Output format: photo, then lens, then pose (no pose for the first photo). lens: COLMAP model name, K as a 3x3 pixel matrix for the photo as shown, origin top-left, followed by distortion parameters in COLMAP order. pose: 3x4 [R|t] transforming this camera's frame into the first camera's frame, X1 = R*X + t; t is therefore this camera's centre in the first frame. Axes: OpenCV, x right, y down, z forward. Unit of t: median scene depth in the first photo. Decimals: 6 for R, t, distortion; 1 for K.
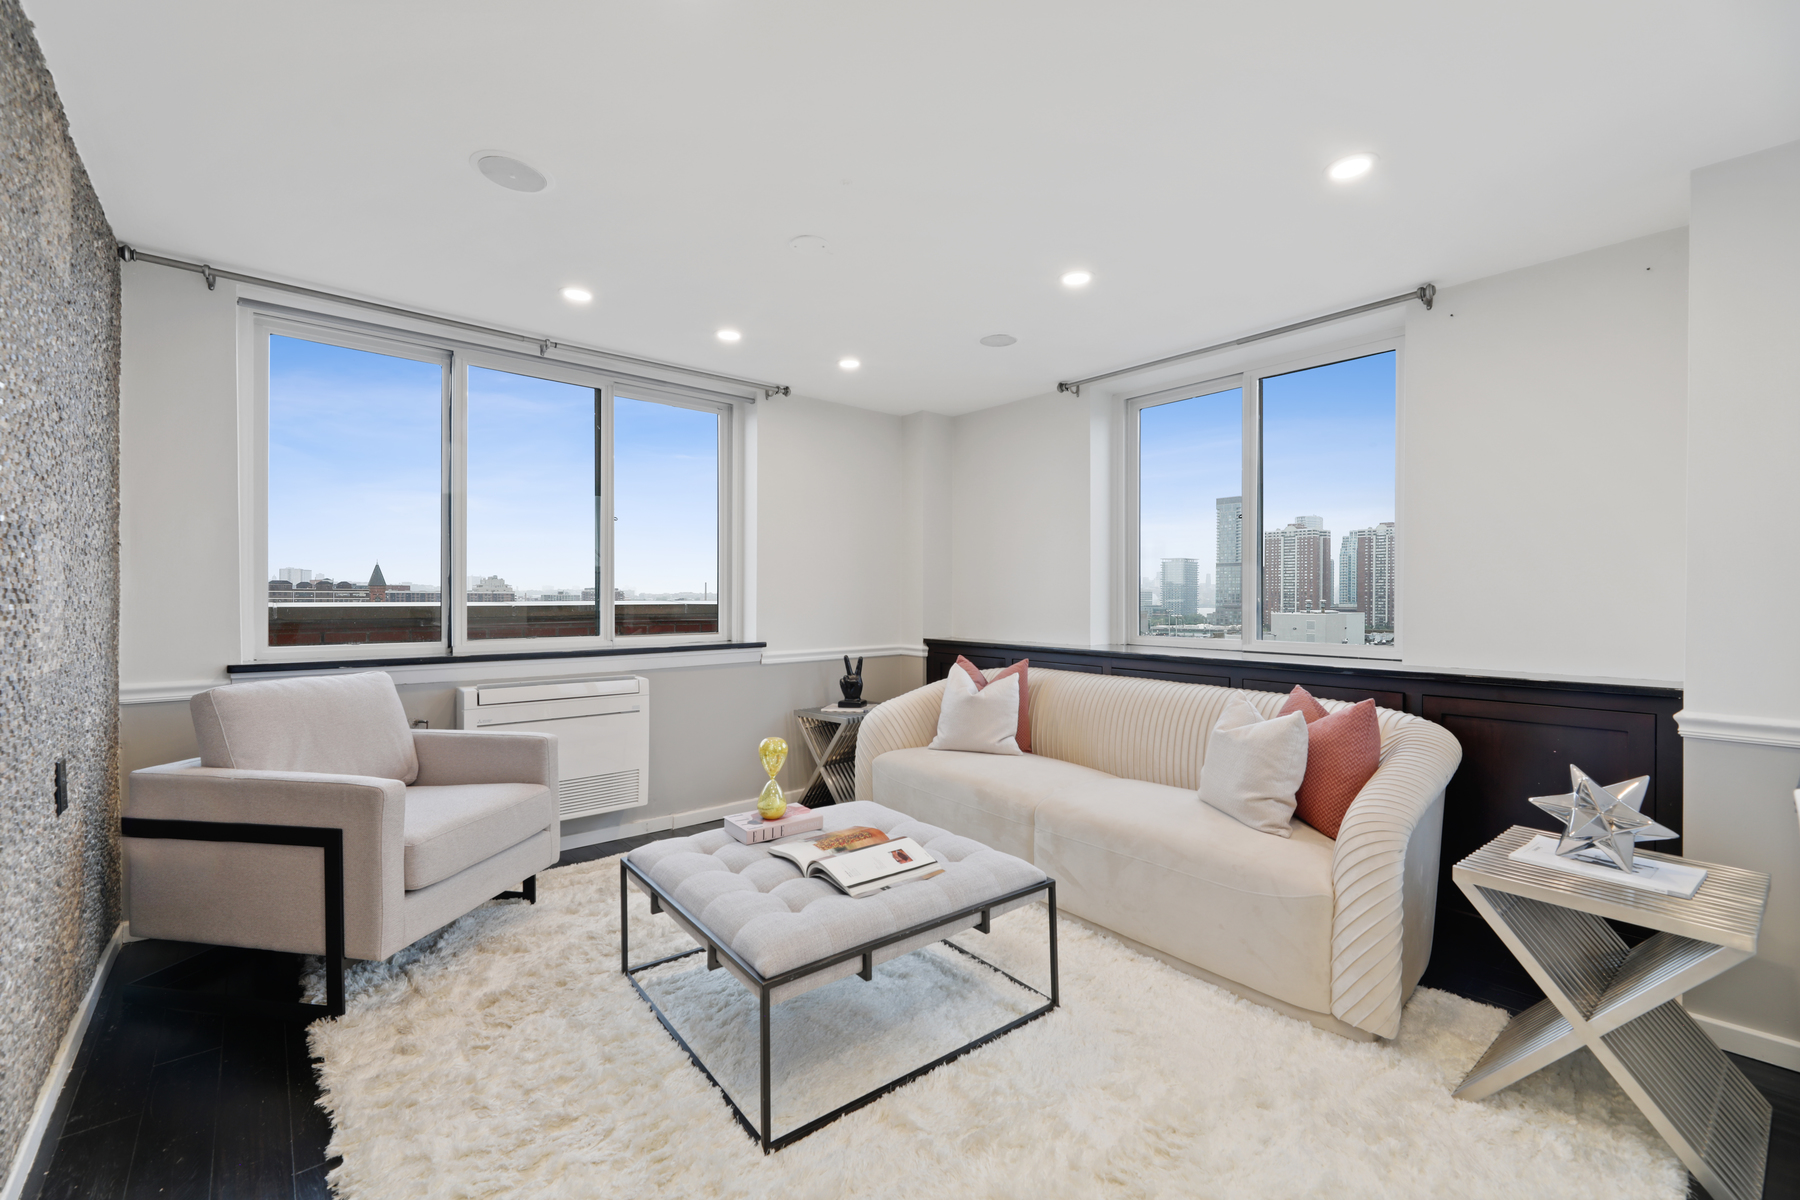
lens RADIAL K [[739.2, 0, 893.9], [0, 739.2, 597.2], [0, 0, 1]] dist [-0.003026, -0.000267]
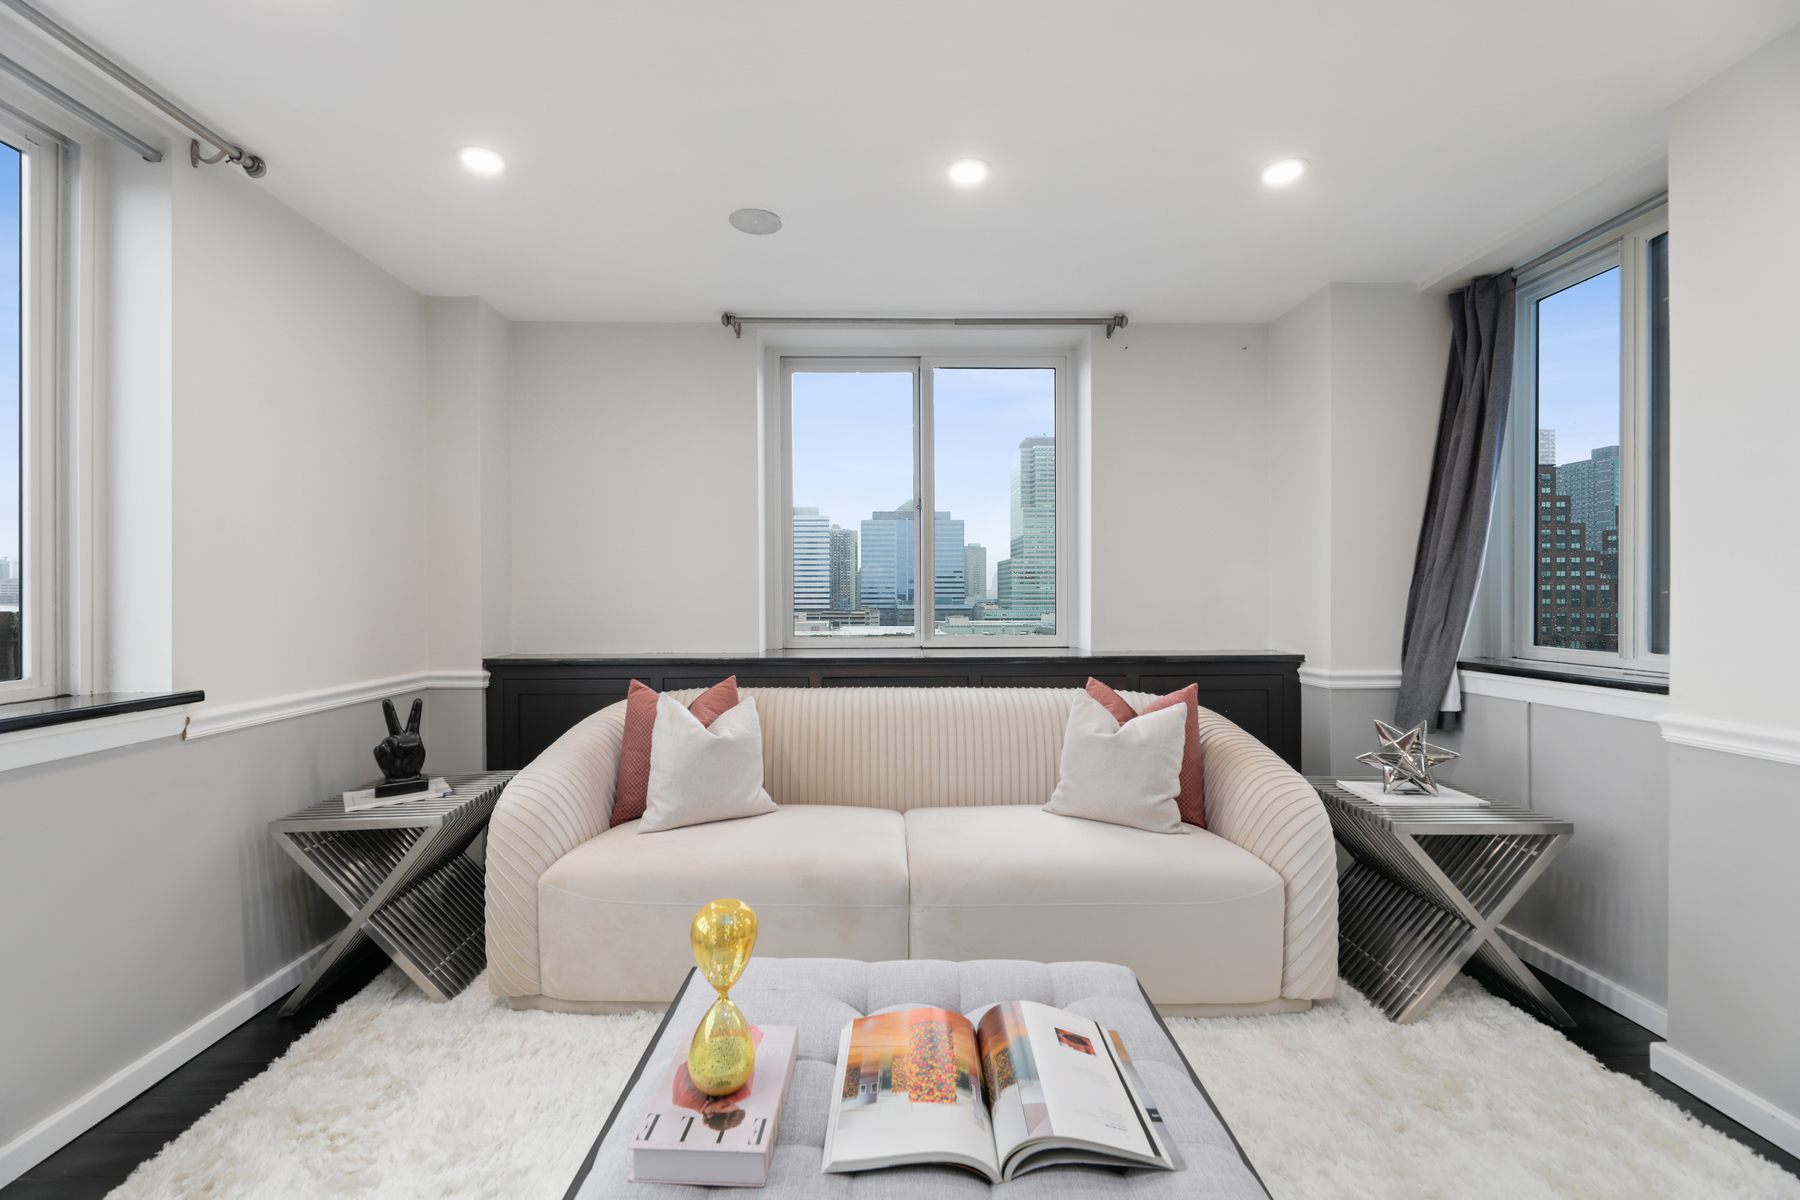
lens RADIAL K [[739.2, 0, 893.9], [0, 739.2, 597.2], [0, 0, 1]] dist [-0.003026, -0.000267]
pose [[0.630330, -0.005712, 0.776306, -0.293628], [0.005131, 0.999982, 0.003191, 0.003976], [-0.776310, 0.001972, 0.630348, 0.425607]]
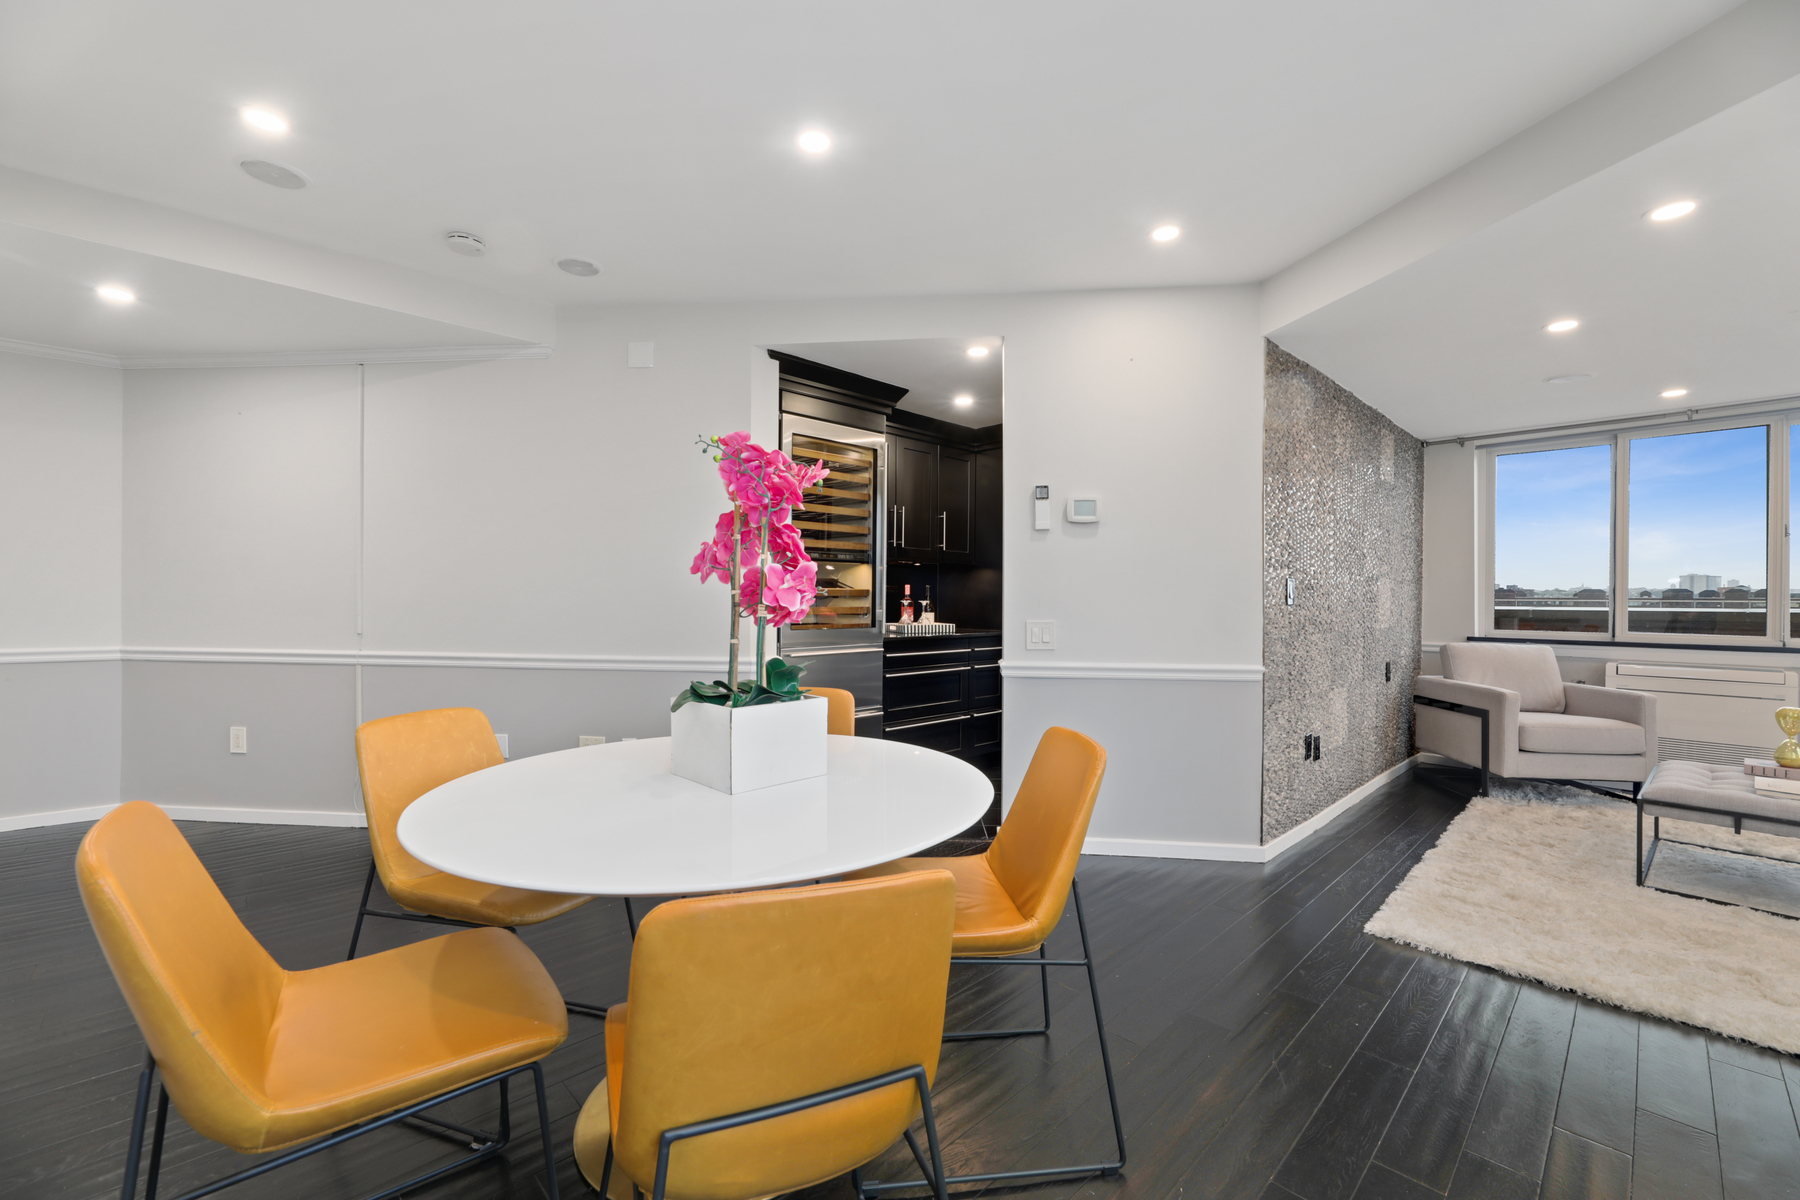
lens RADIAL K [[714.1, 0, 920.4], [0, 714.1, 607.1], [0, 0, 1]] dist [0.001392, -0.000072]
pose [[0.063673, 0.008964, -0.997931, 0.699299], [-0.007495, 0.999936, 0.008504, 0.006986], [0.997943, 0.006938, 0.063736, -0.447217]]
